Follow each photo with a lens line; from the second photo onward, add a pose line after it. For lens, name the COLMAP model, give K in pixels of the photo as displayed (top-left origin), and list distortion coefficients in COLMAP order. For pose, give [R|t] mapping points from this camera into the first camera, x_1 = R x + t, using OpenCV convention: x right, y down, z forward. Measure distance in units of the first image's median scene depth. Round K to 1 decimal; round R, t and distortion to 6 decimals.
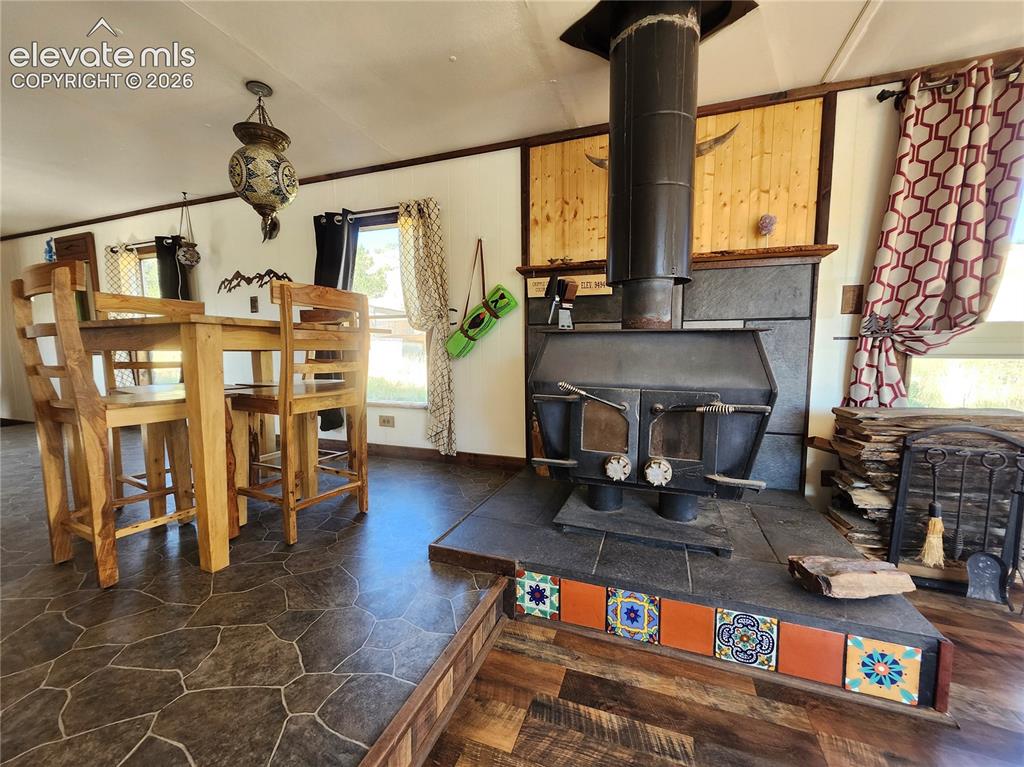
lens RADIAL K [[405.2, 0, 517.0], [0, 405.2, 383.8], [0, 0, 1]] dist [0.000824, -0.000428]
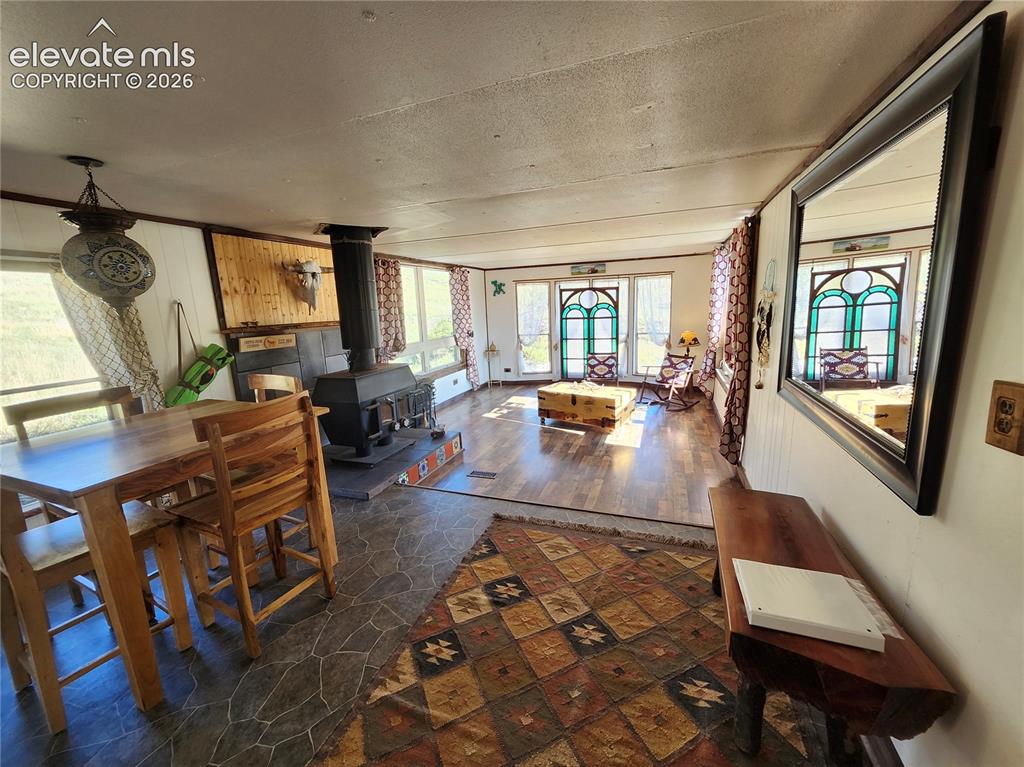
lens RADIAL K [[405.2, 0, 511.4], [0, 405.2, 380.5], [0, 0, 1]] dist [0.000824, -0.000428]
pose [[0.011510, -0.189824, 0.981751, -1.652550], [0.119851, 0.974999, 0.187114, -0.347368], [-0.992725, 0.115511, 0.033973, 0.132873]]
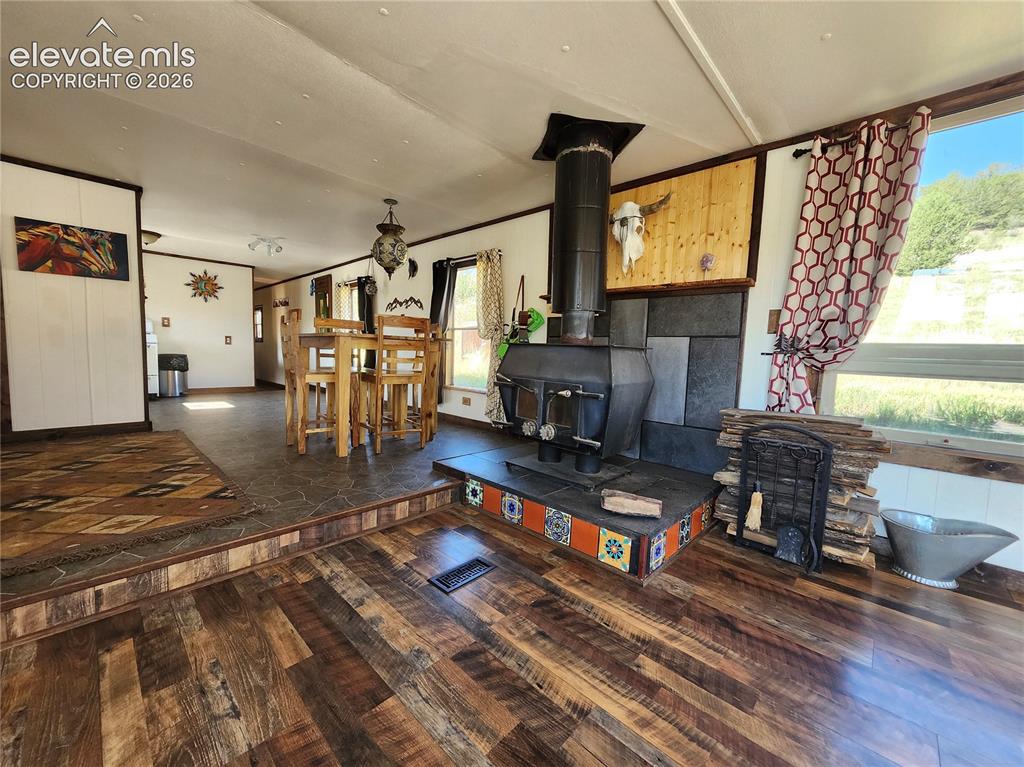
lens RADIAL K [[405.2, 0, 515.4], [0, 405.2, 382.5], [0, 0, 1]] dist [0.000824, -0.000428]
pose [[0.916425, 0.061355, -0.395476, 0.642098], [-0.066272, 0.997801, 0.001230, 0.020059], [0.394682, 0.025081, 0.918476, -0.408453]]
